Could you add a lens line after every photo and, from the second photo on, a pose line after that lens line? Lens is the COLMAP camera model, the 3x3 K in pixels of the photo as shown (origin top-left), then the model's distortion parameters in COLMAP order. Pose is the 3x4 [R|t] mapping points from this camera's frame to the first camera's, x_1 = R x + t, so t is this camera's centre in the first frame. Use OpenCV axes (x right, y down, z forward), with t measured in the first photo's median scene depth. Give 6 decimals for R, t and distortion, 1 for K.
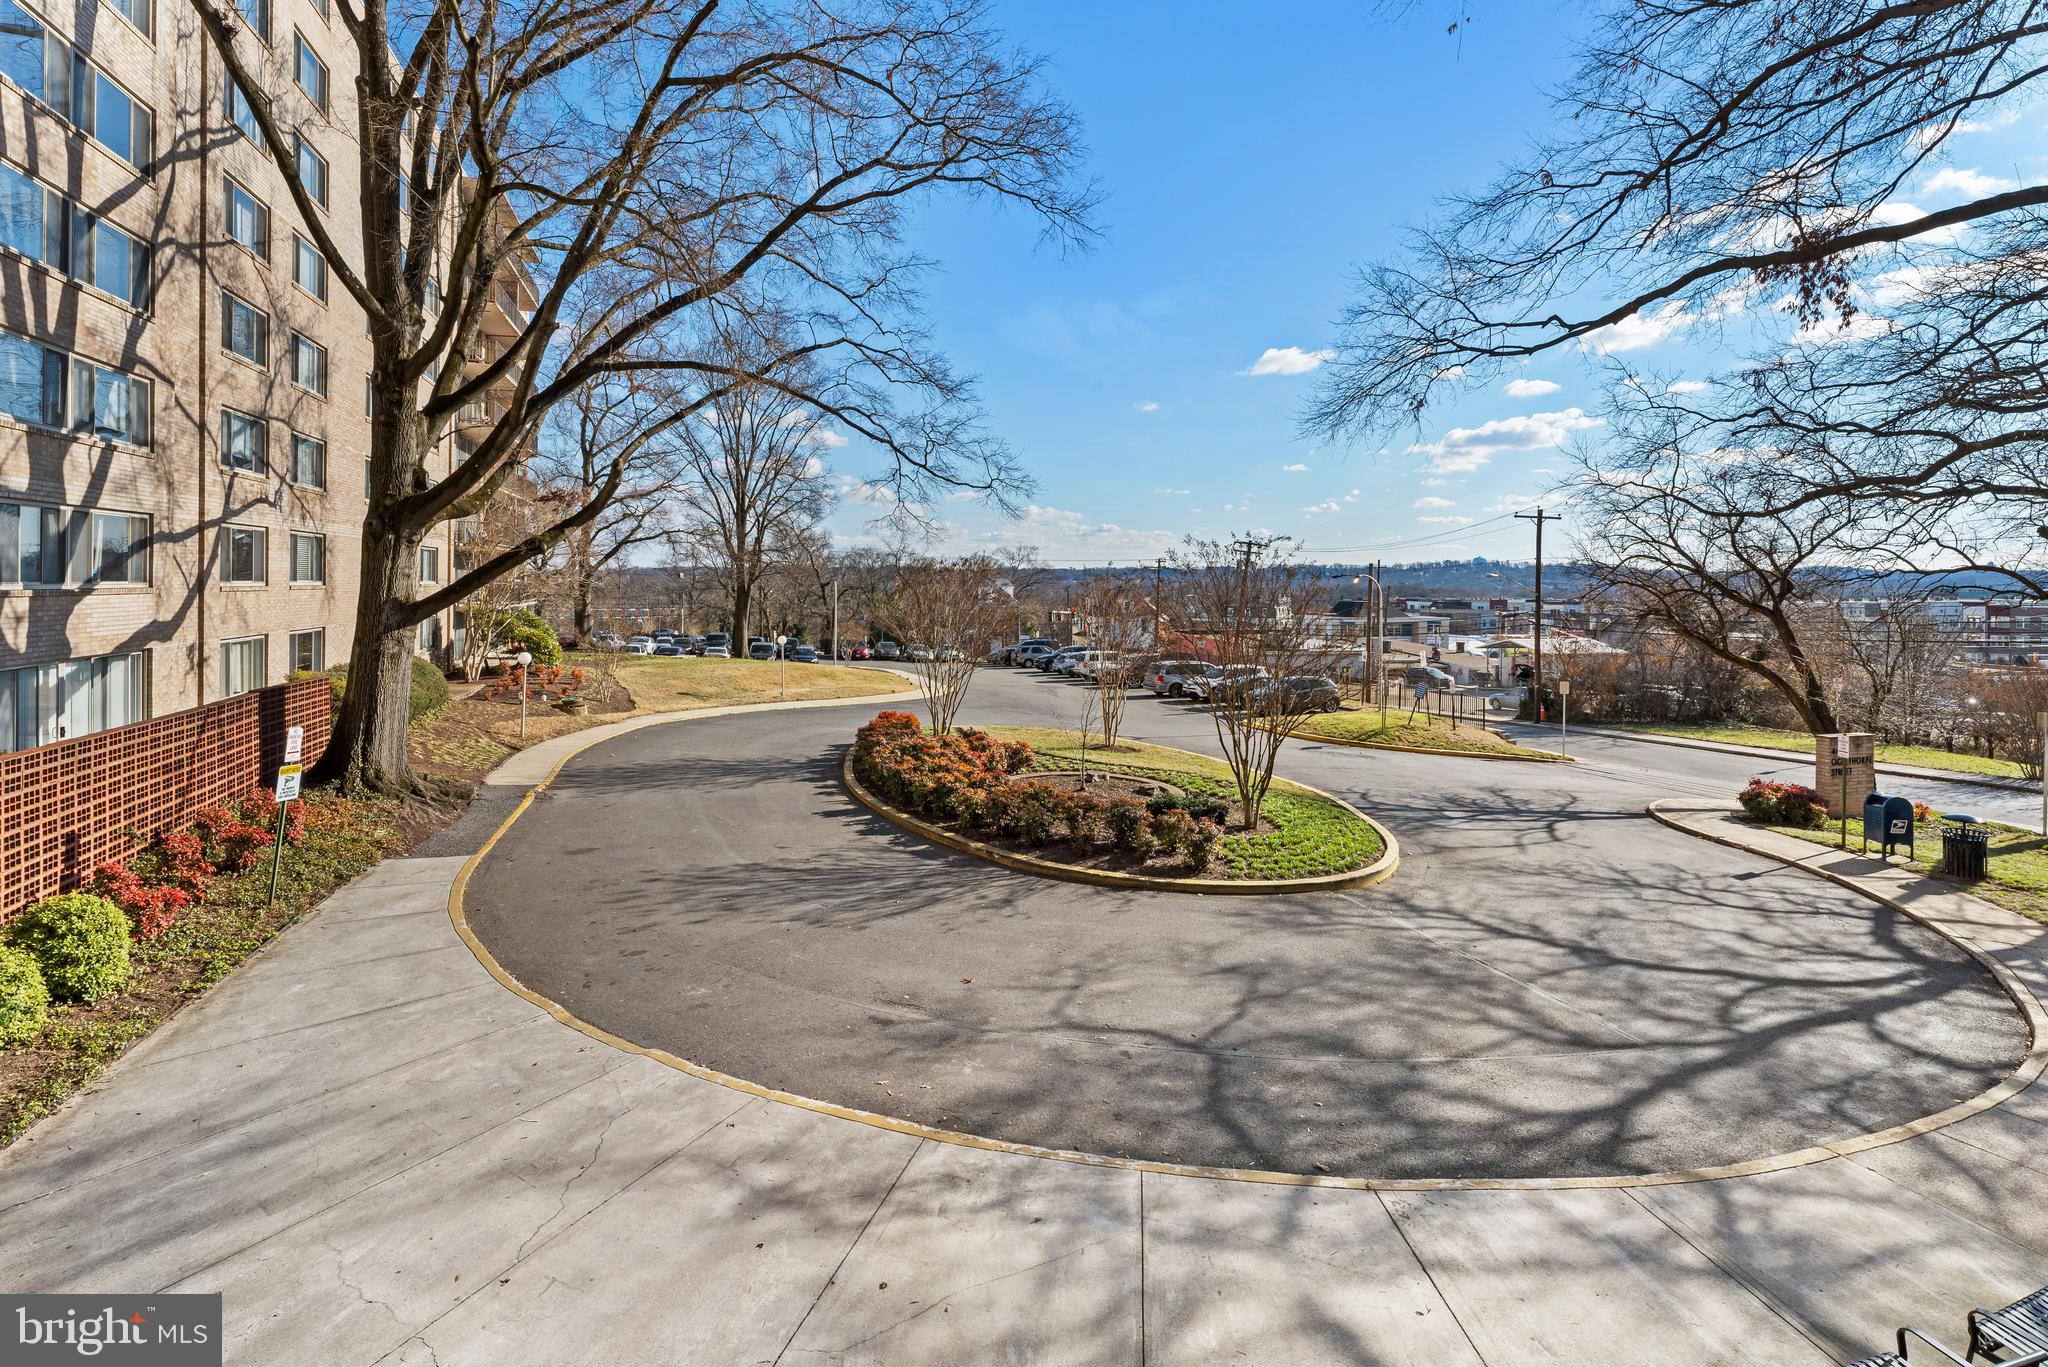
lens RADIAL K [[944.5, 0, 1015.8], [0, 944.5, 585.5], [0, 0, 1]] dist [-0.000498, 0.000070]
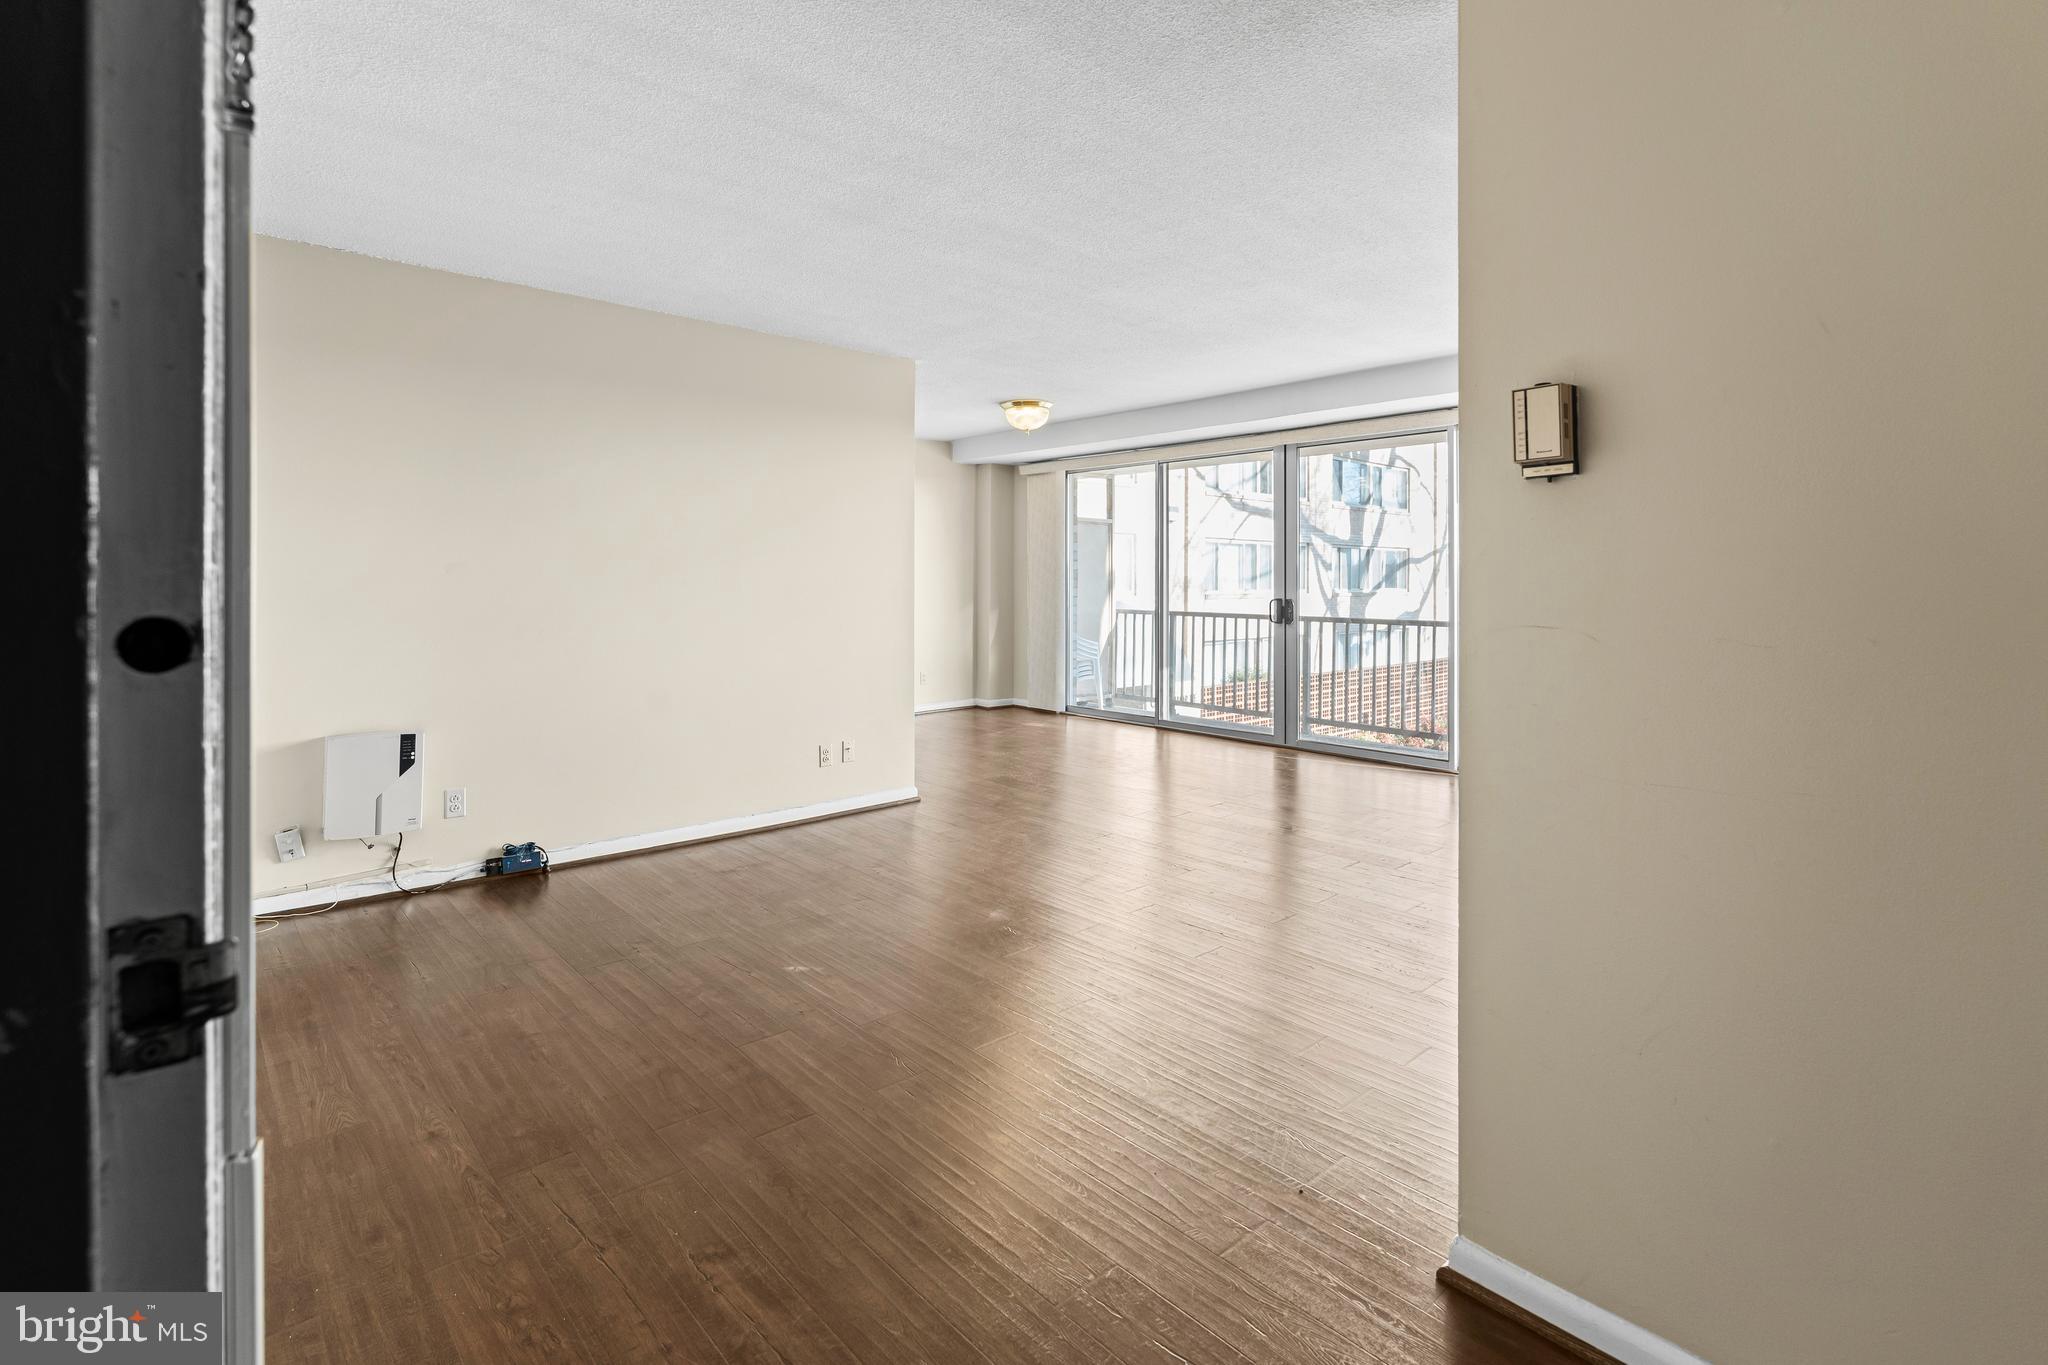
lens RADIAL K [[950.7, 0, 1015.8], [0, 950.7, 579.3], [0, 0, 1]] dist [0.000829, -0.000171]
pose [[0.405440, -0.002316, -0.914119, 0.310862], [-0.008584, 0.999943, -0.006341, -0.002760], [0.914081, 0.010418, 0.405397, -0.284731]]
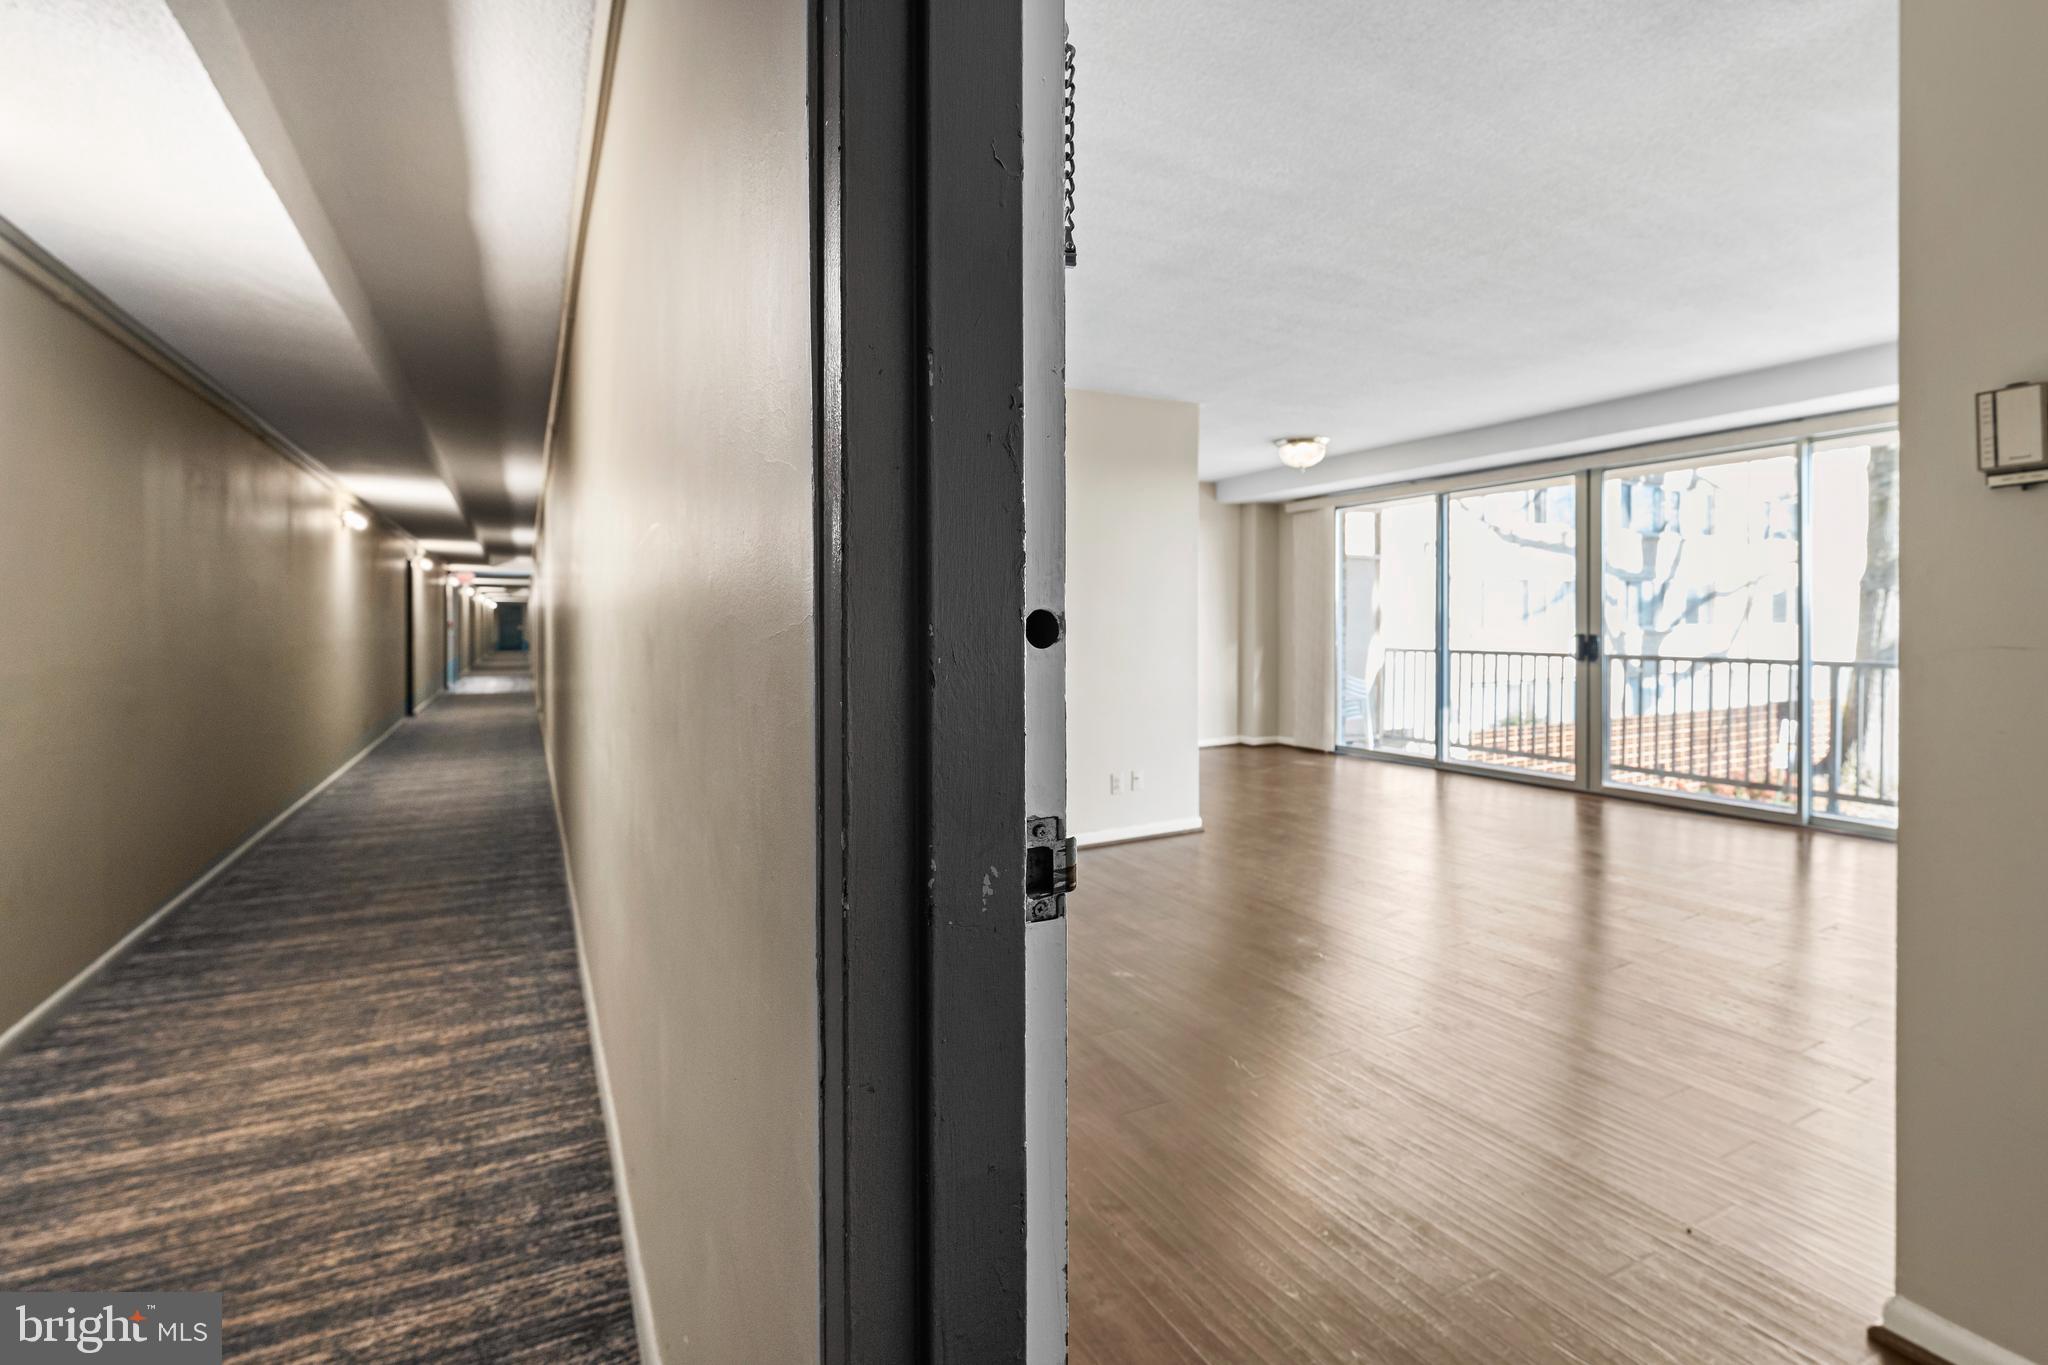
lens RADIAL K [[936.2, 0, 1025.4], [0, 936.2, 631.3], [0, 0, 1]] dist [-0.001054, 0.000360]
pose [[0.177534, 0.005340, -0.984100, 0.313264], [-0.000345, 0.999986, 0.005364, -0.001429], [0.984115, -0.000613, 0.177533, -0.298758]]
